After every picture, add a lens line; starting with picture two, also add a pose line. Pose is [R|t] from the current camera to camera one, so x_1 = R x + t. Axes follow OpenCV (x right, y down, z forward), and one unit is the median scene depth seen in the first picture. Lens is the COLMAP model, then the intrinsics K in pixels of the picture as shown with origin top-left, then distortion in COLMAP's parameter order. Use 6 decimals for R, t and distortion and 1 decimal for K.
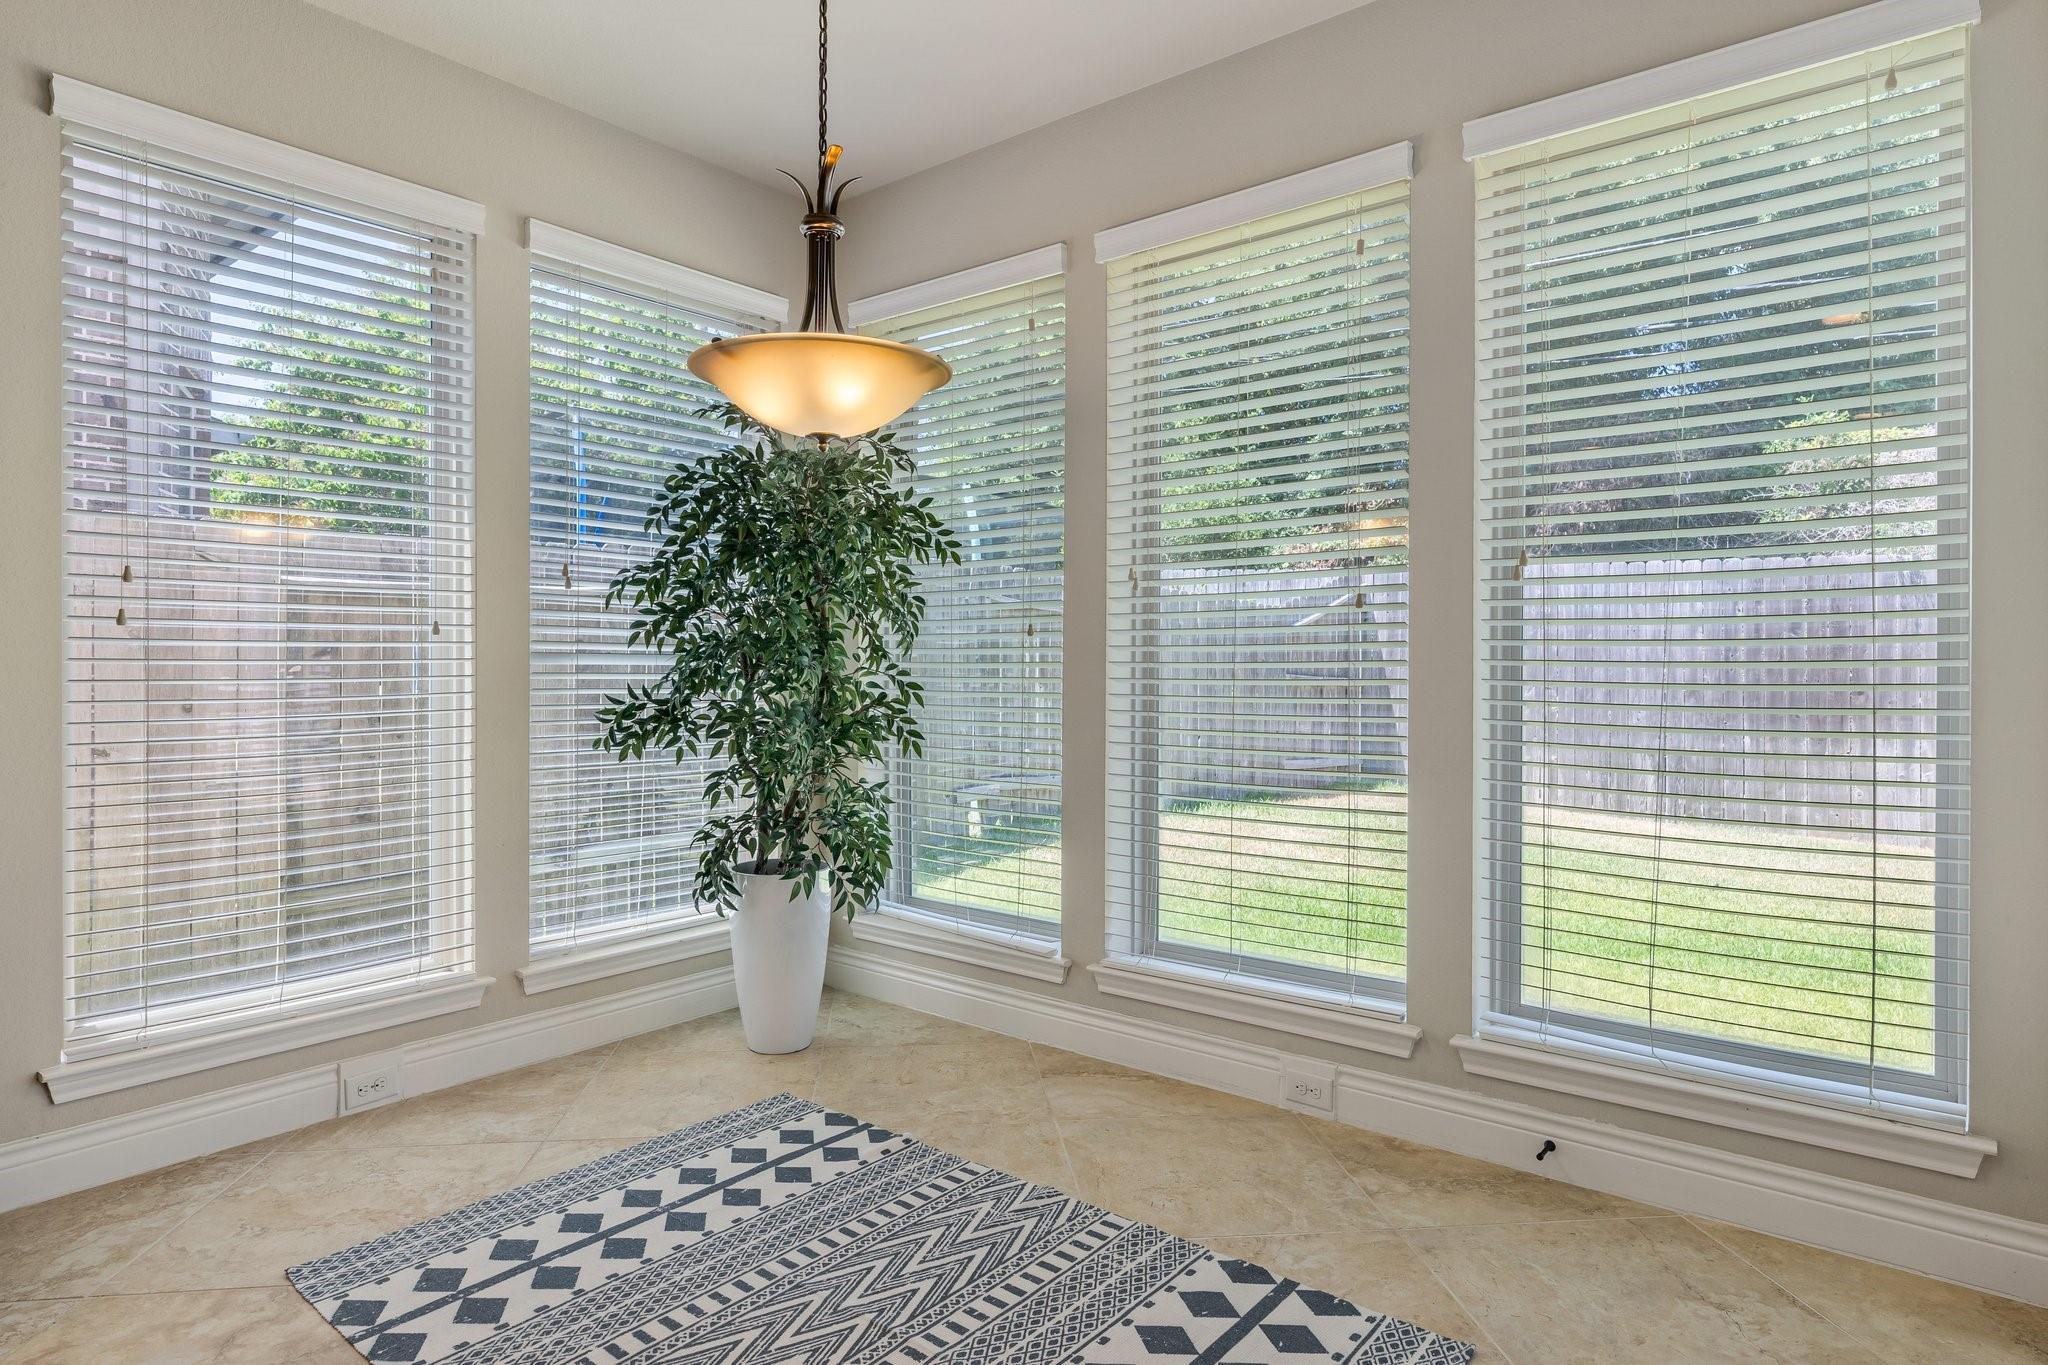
lens RADIAL K [[1157.9, 0, 1023.6], [0, 1157.9, 658.6], [0, 0, 1]] dist [0.000724, 0.000041]
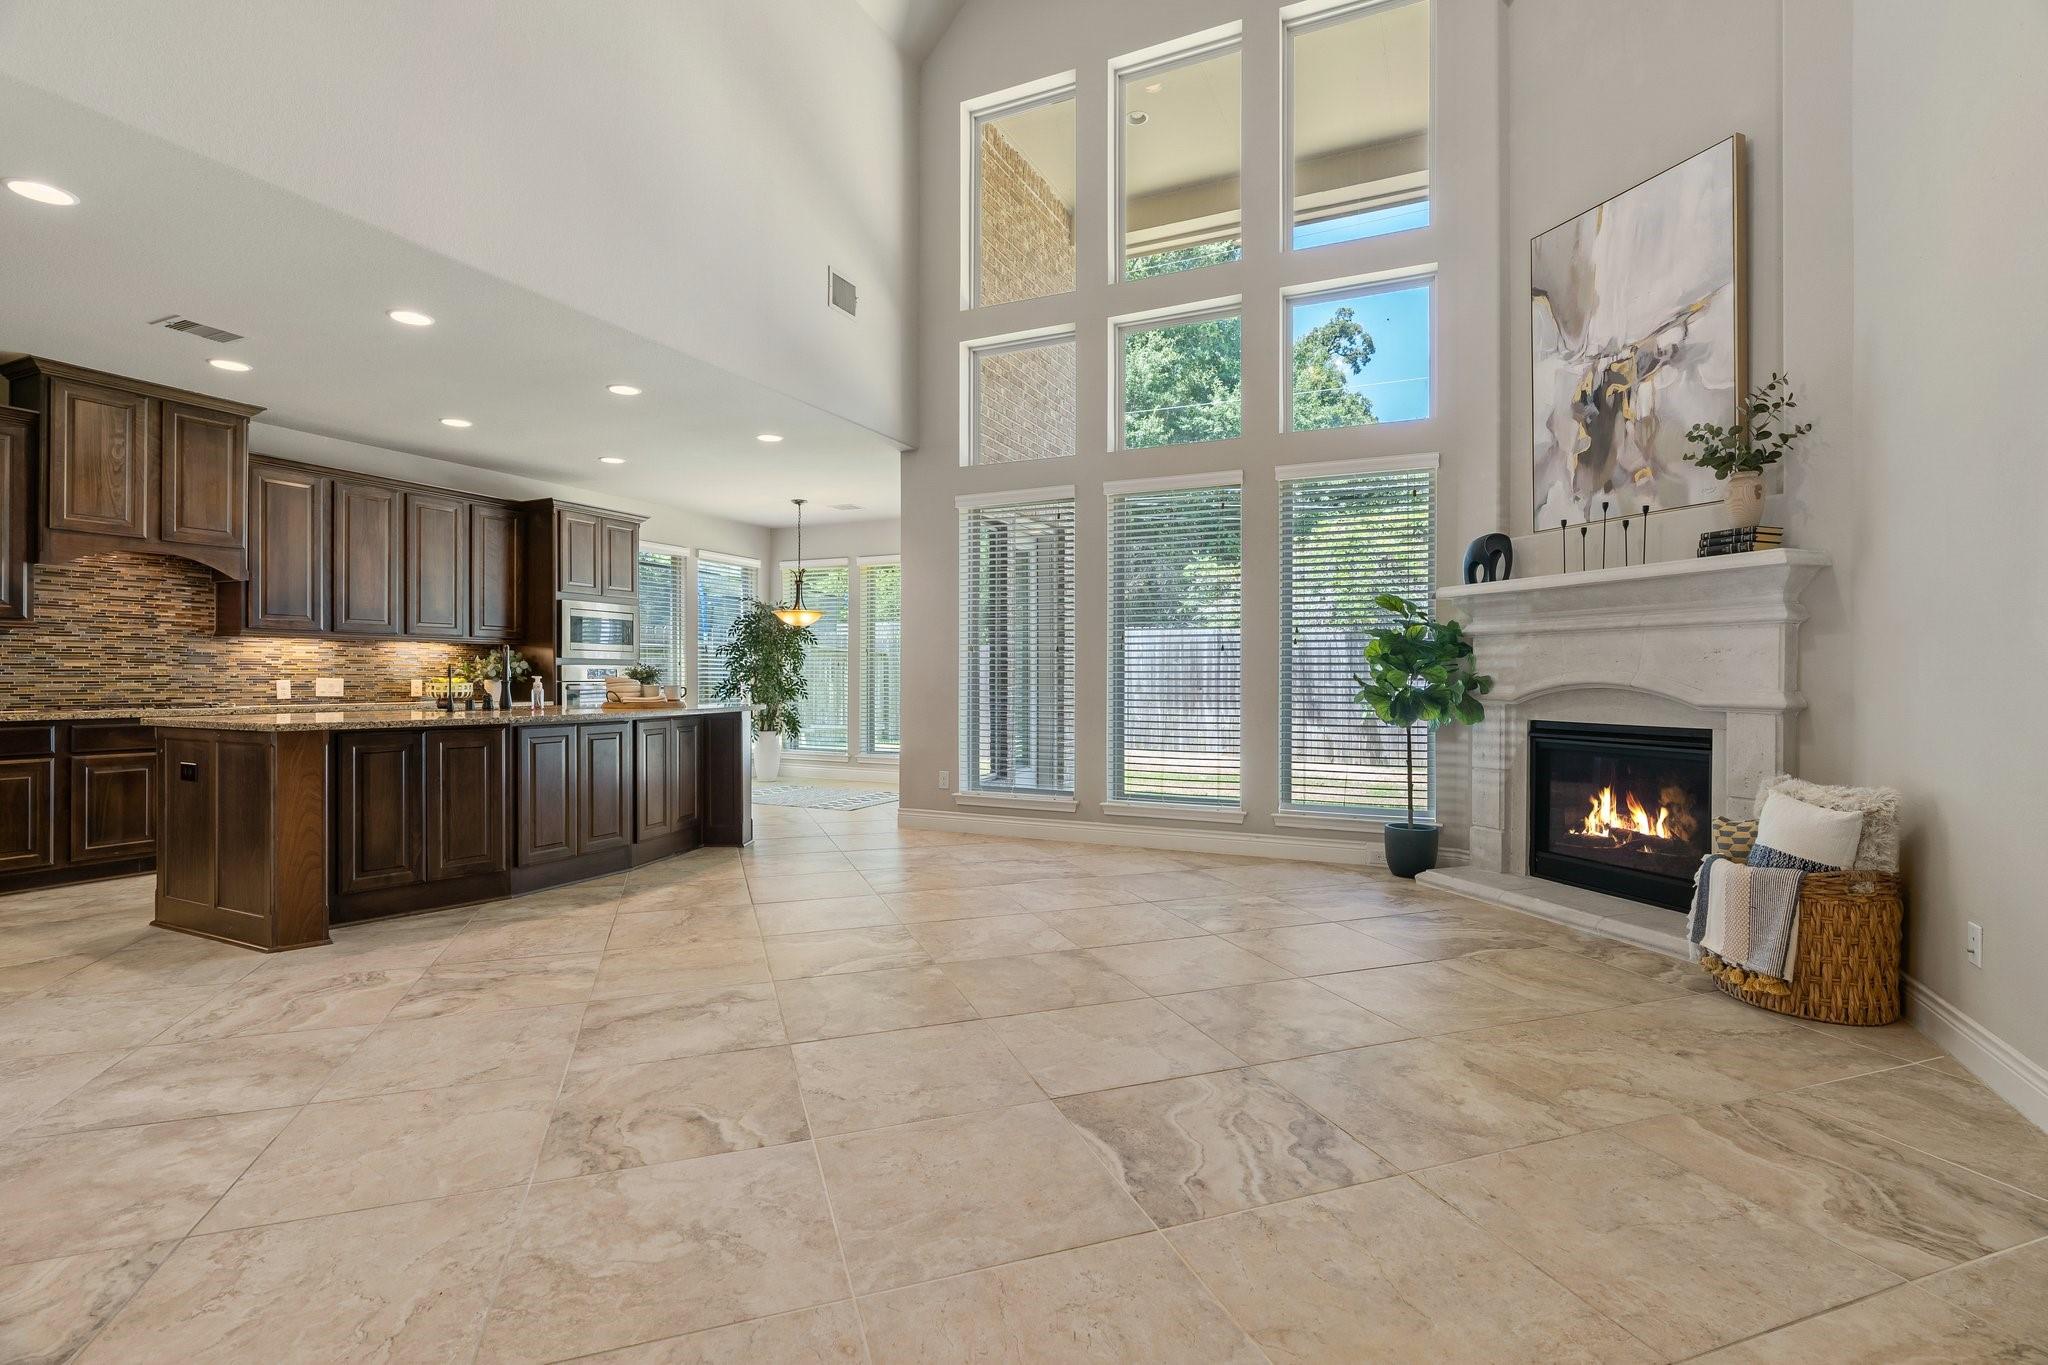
lens RADIAL K [[938.0, 0, 1023.1], [0, 938.0, 671.7], [0, 0, 1]] dist [-0.005621, 0.001518]
pose [[0.971413, 0.005380, 0.237336, -0.129945], [-0.005057, 0.999985, -0.001966, 0.001664], [-0.237343, 0.000710, 0.971426, -1.997916]]
